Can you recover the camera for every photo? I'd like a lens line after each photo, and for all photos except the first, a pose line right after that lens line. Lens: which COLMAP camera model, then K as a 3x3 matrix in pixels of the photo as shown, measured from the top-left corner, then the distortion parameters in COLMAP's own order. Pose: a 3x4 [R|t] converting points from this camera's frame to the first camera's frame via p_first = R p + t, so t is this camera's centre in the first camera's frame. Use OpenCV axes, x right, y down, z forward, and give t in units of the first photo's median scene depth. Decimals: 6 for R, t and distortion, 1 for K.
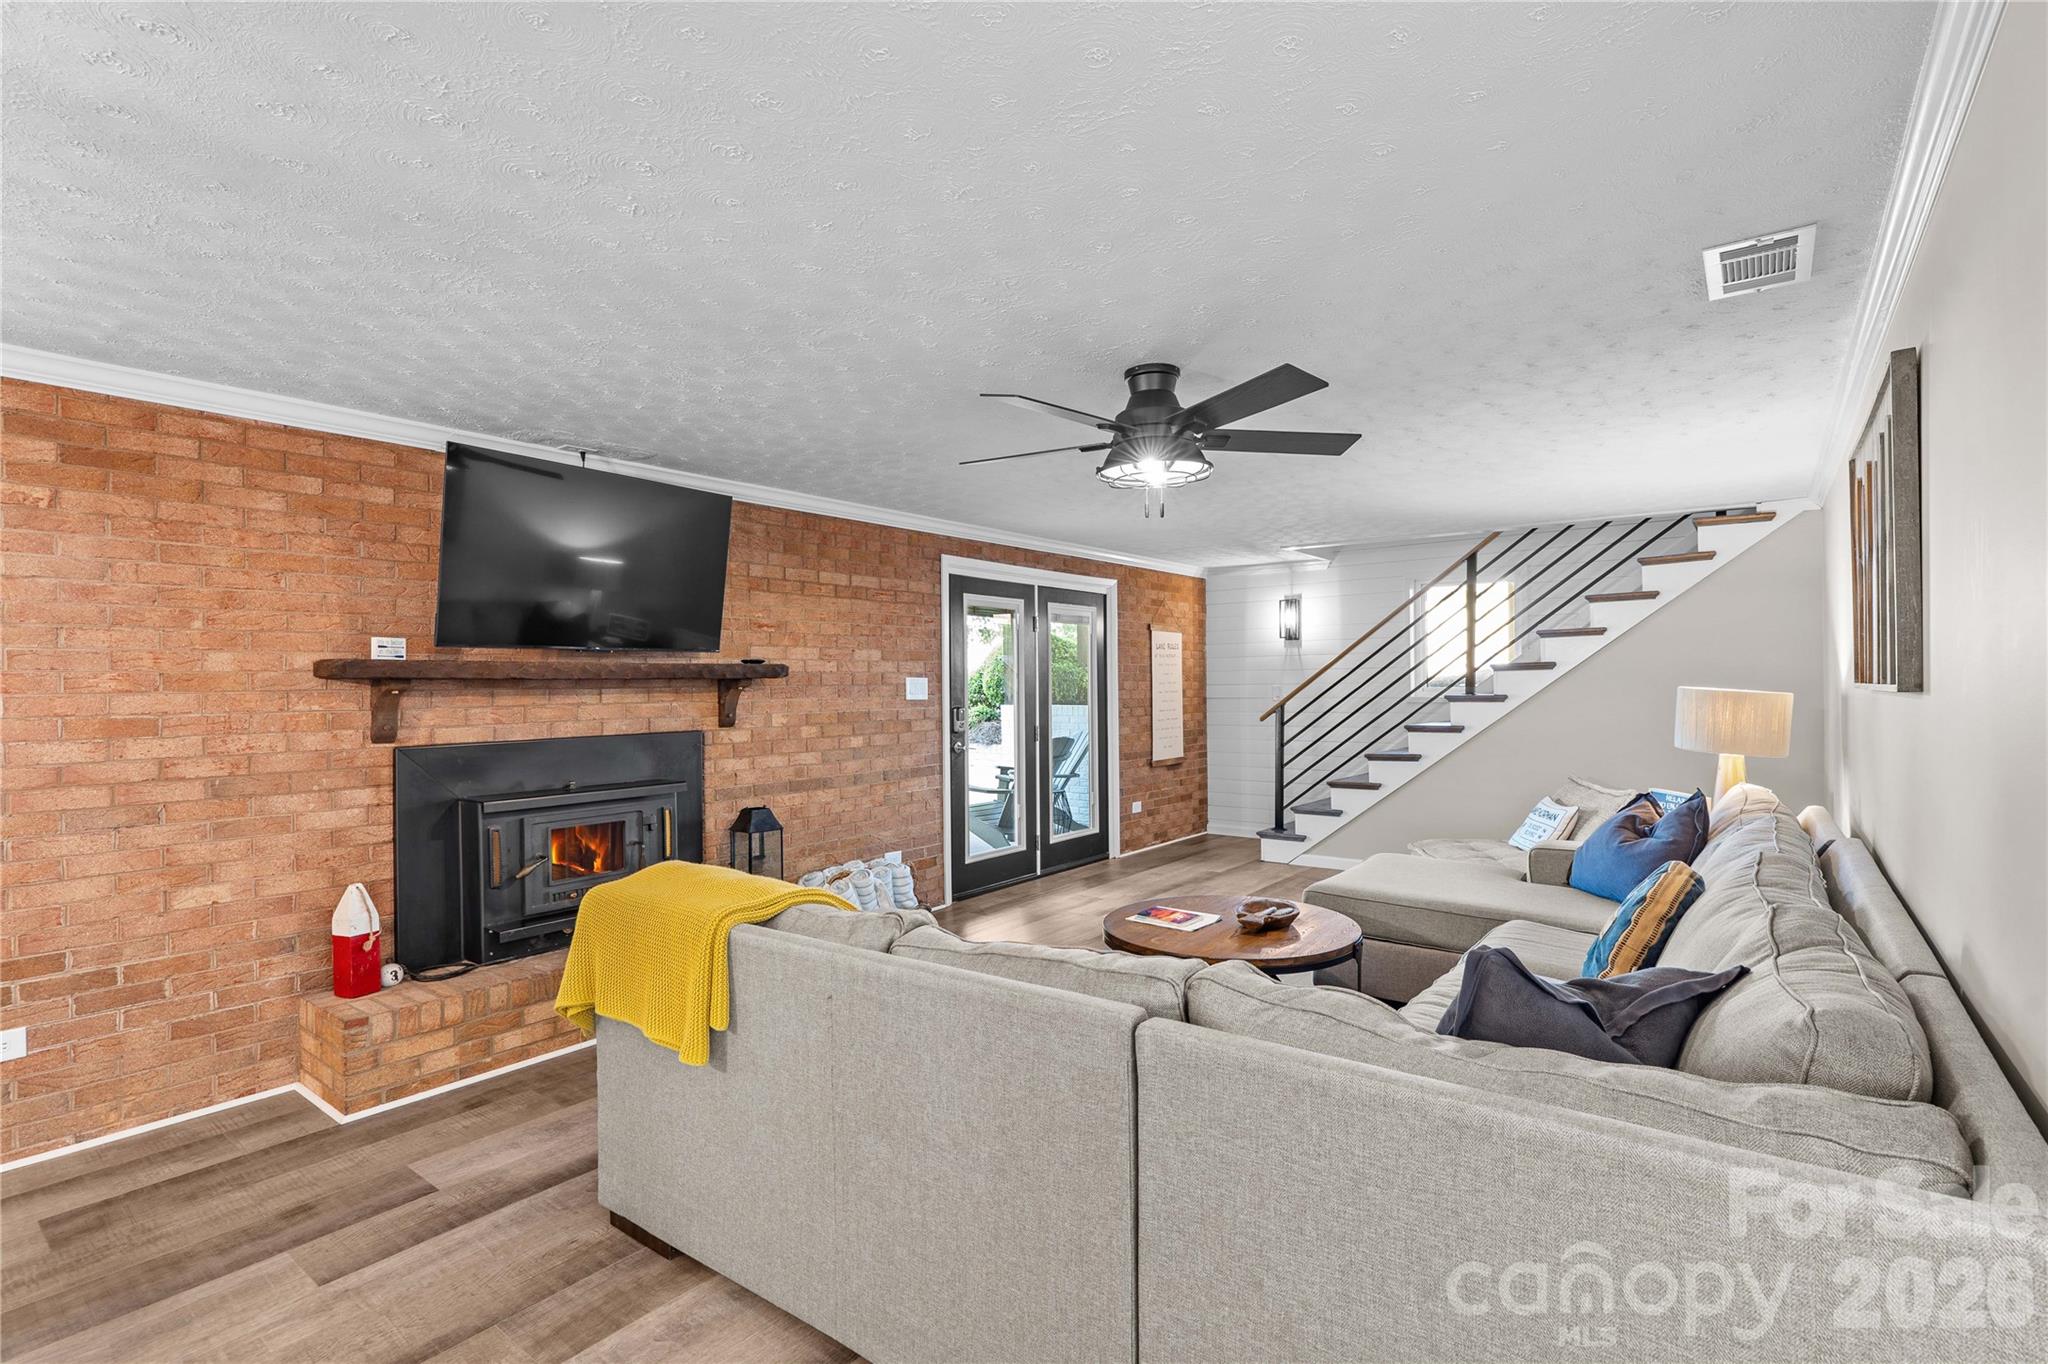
lens RADIAL K [[953.7, 0, 1024.7], [0, 953.7, 684.4], [0, 0, 1]] dist [-0.011165, 0.004546]
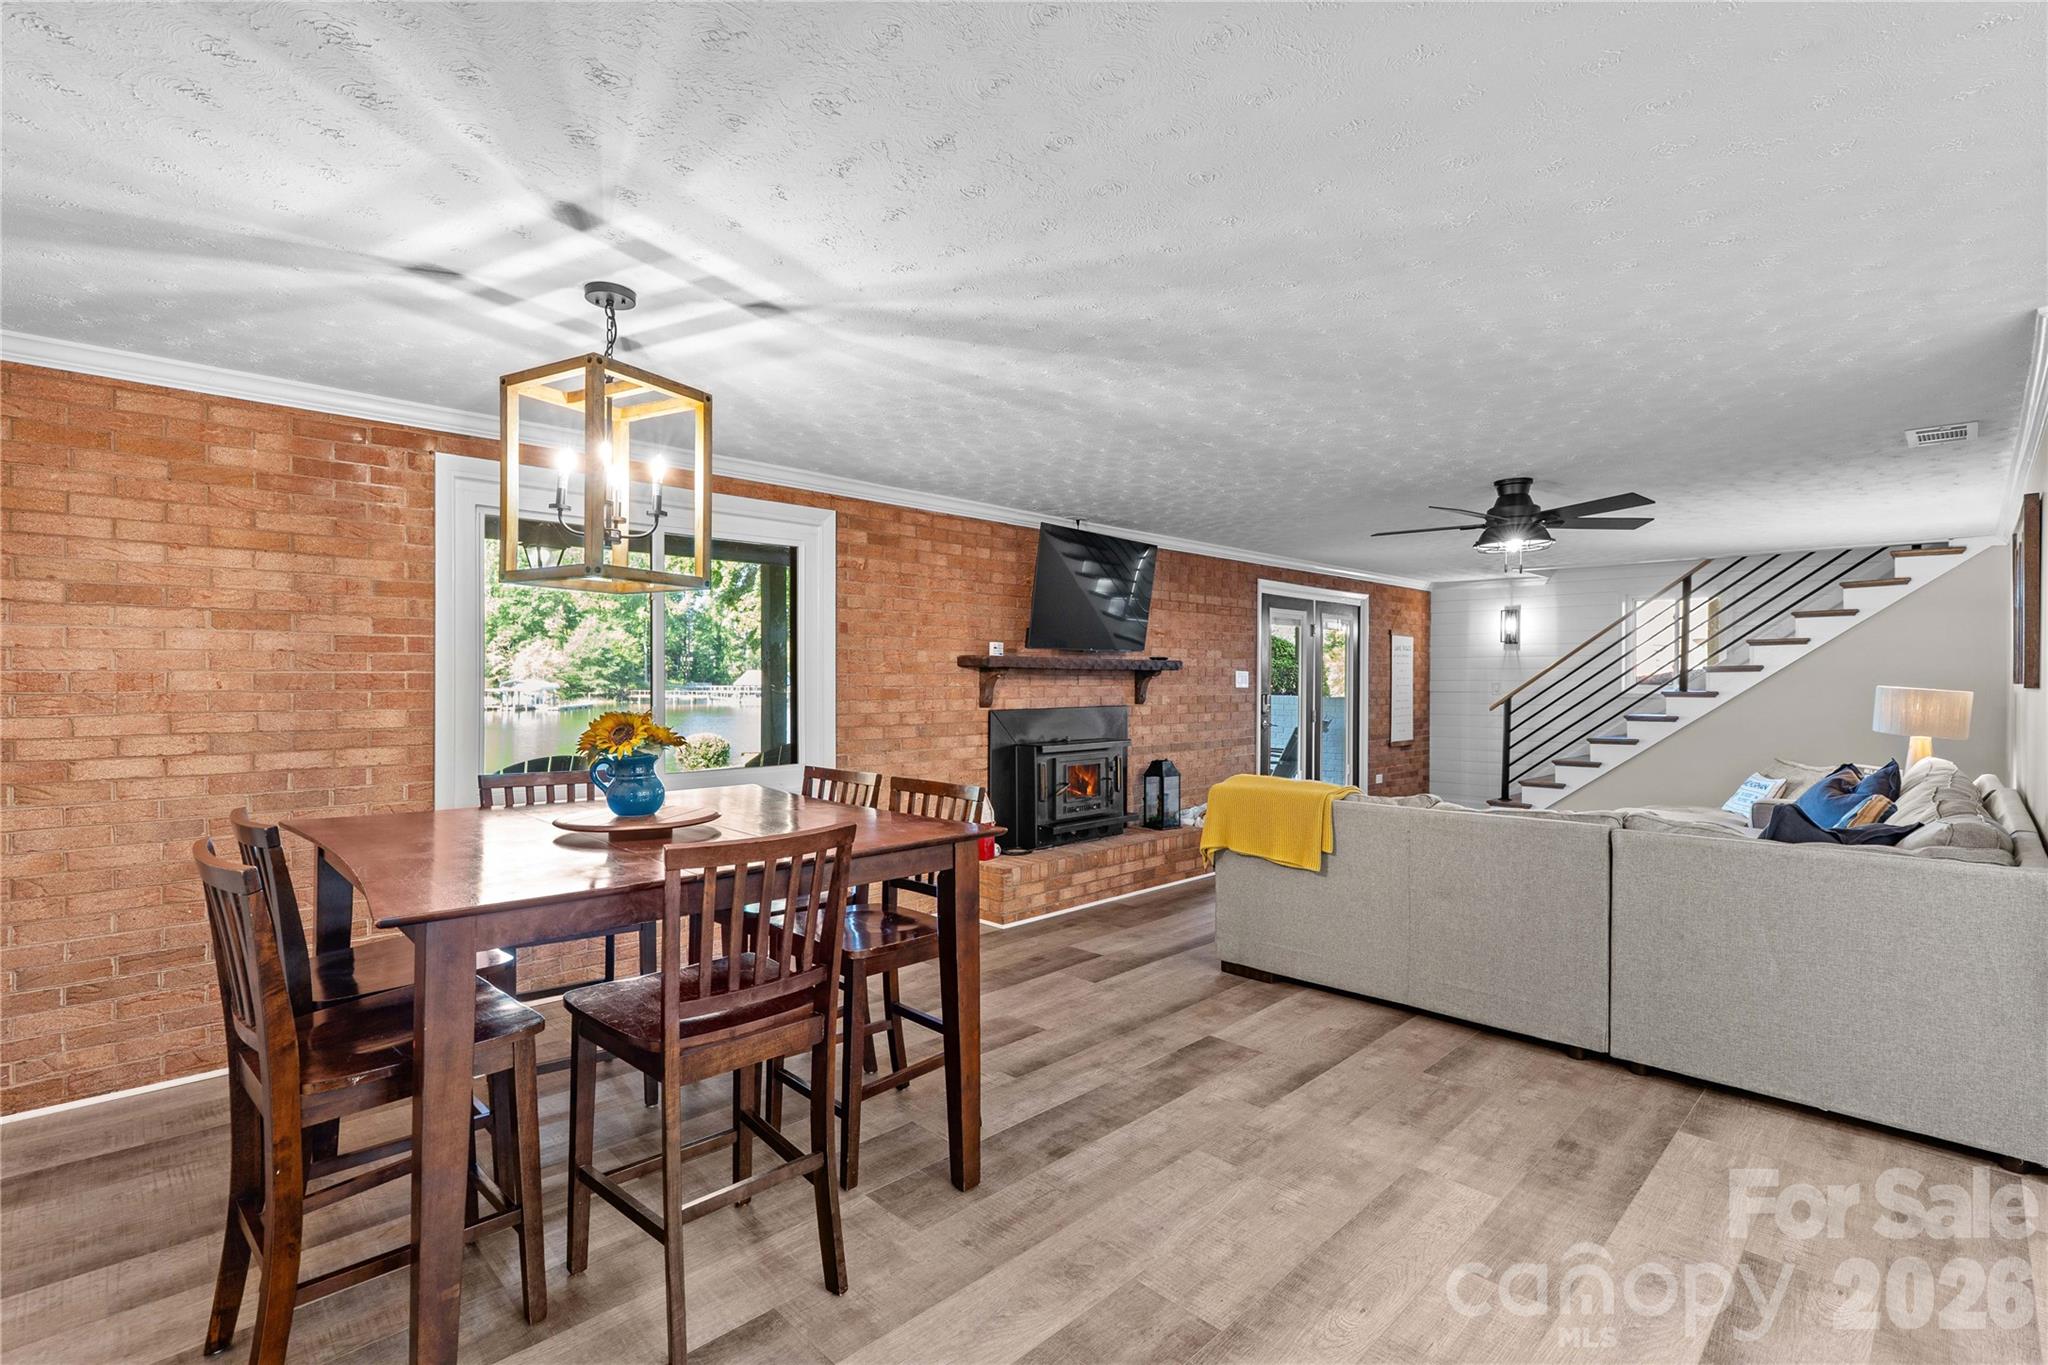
lens RADIAL K [[930.2, 0, 1018.8], [0, 930.2, 686.2], [0, 0, 1]] dist [-0.007008, 0.001299]
pose [[0.990564, 0.015753, -0.136145, -0.441695], [-0.014564, 0.999847, 0.009724, 0.010225], [0.136277, -0.007649, 0.990641, -0.607020]]
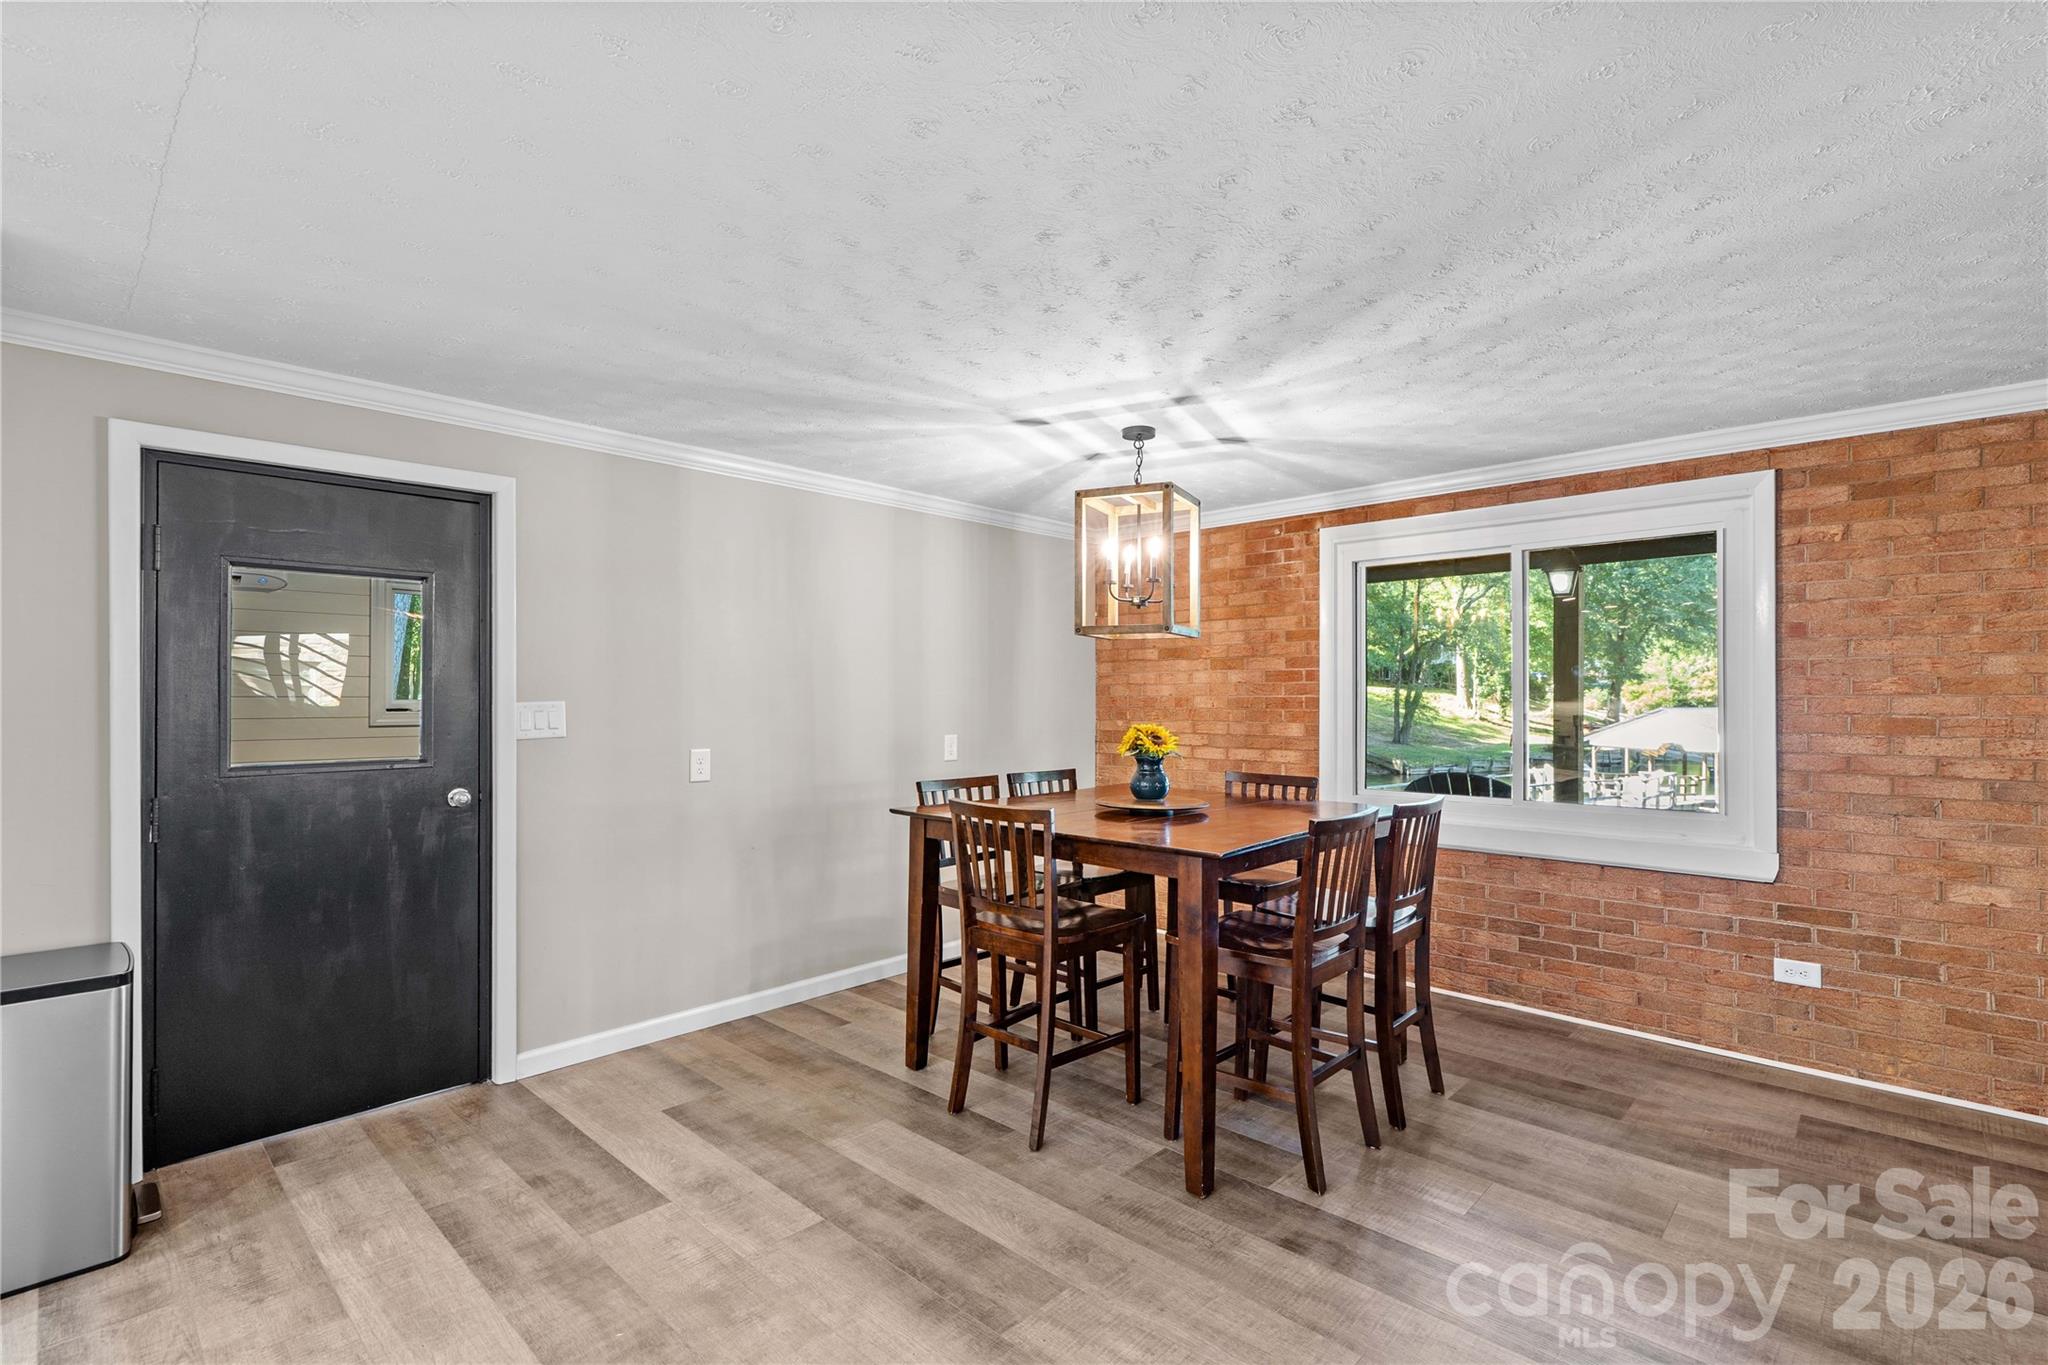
lens RADIAL K [[942.8, 0, 1026.4], [0, 942.8, 692.6], [0, 0, 1]] dist [-0.001472, 0.000909]
pose [[-0.095623, 0.007142, -0.995392, 0.228824], [-0.000610, 0.999974, 0.007234, -0.001226], [0.995417, 0.001298, -0.095617, 0.074148]]
